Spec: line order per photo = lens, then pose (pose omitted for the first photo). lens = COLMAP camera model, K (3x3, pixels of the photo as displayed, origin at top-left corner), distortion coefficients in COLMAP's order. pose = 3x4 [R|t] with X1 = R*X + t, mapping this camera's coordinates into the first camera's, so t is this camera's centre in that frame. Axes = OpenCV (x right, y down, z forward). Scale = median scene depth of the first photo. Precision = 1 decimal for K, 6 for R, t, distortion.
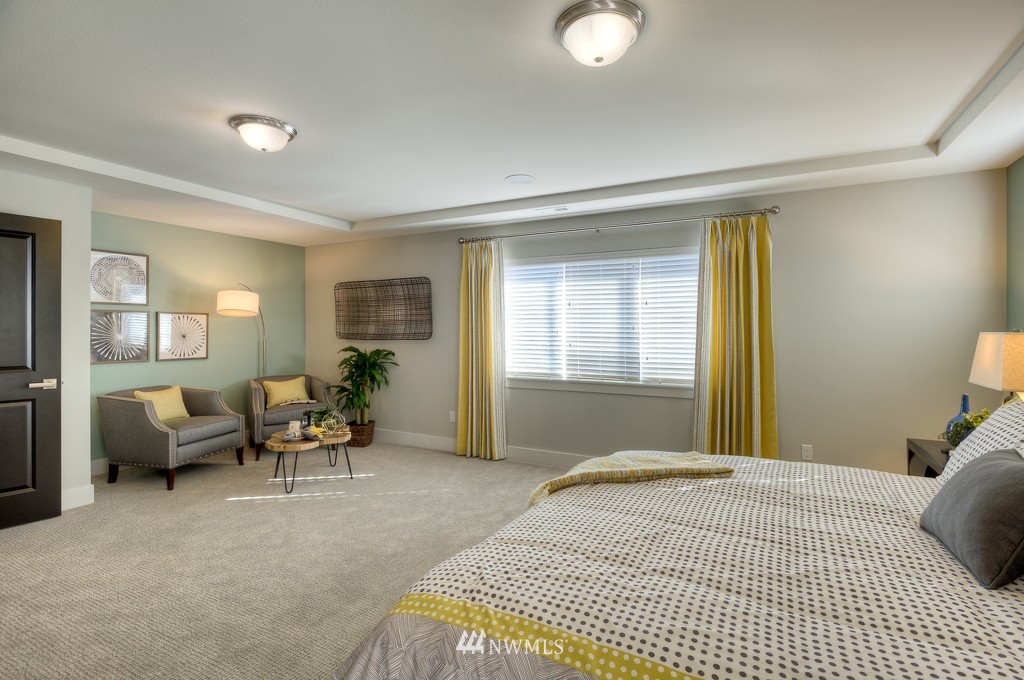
lens RADIAL K [[479.3, 0, 517.4], [0, 479.3, 344.2], [0, 0, 1]] dist [-0.008527, 0.005185]
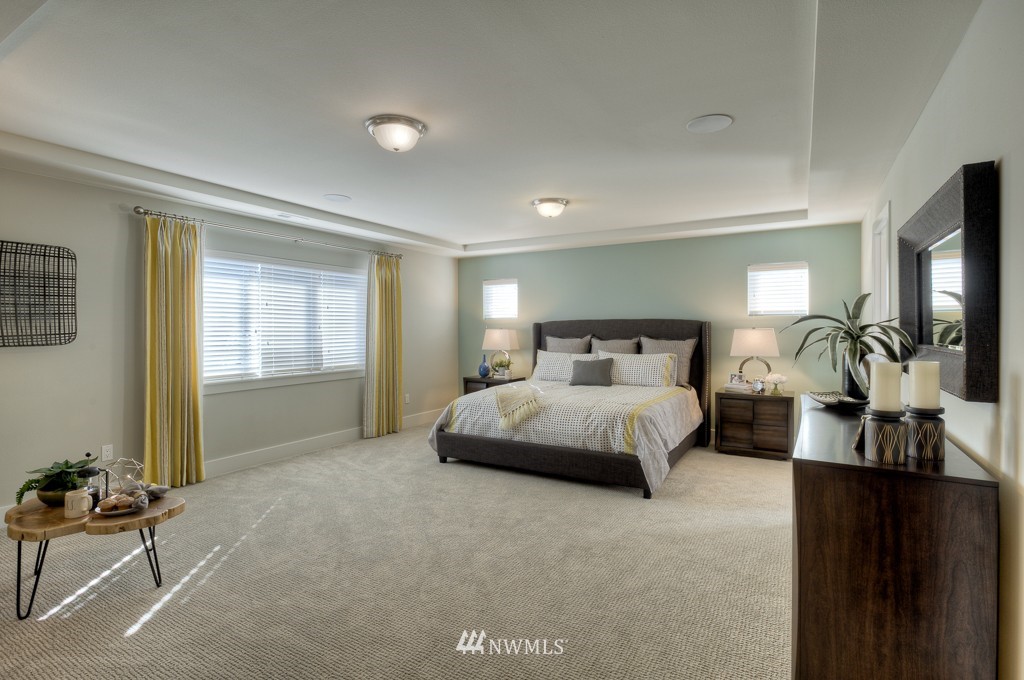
lens RADIAL K [[479.3, 0, 517.4], [0, 479.3, 344.2], [0, 0, 1]] dist [-0.008527, 0.005185]
pose [[0.053271, -0.032069, 0.998065, -0.926794], [0.034558, 0.998945, 0.030253, -0.009611], [-0.997982, 0.032879, 0.054323, 0.420859]]
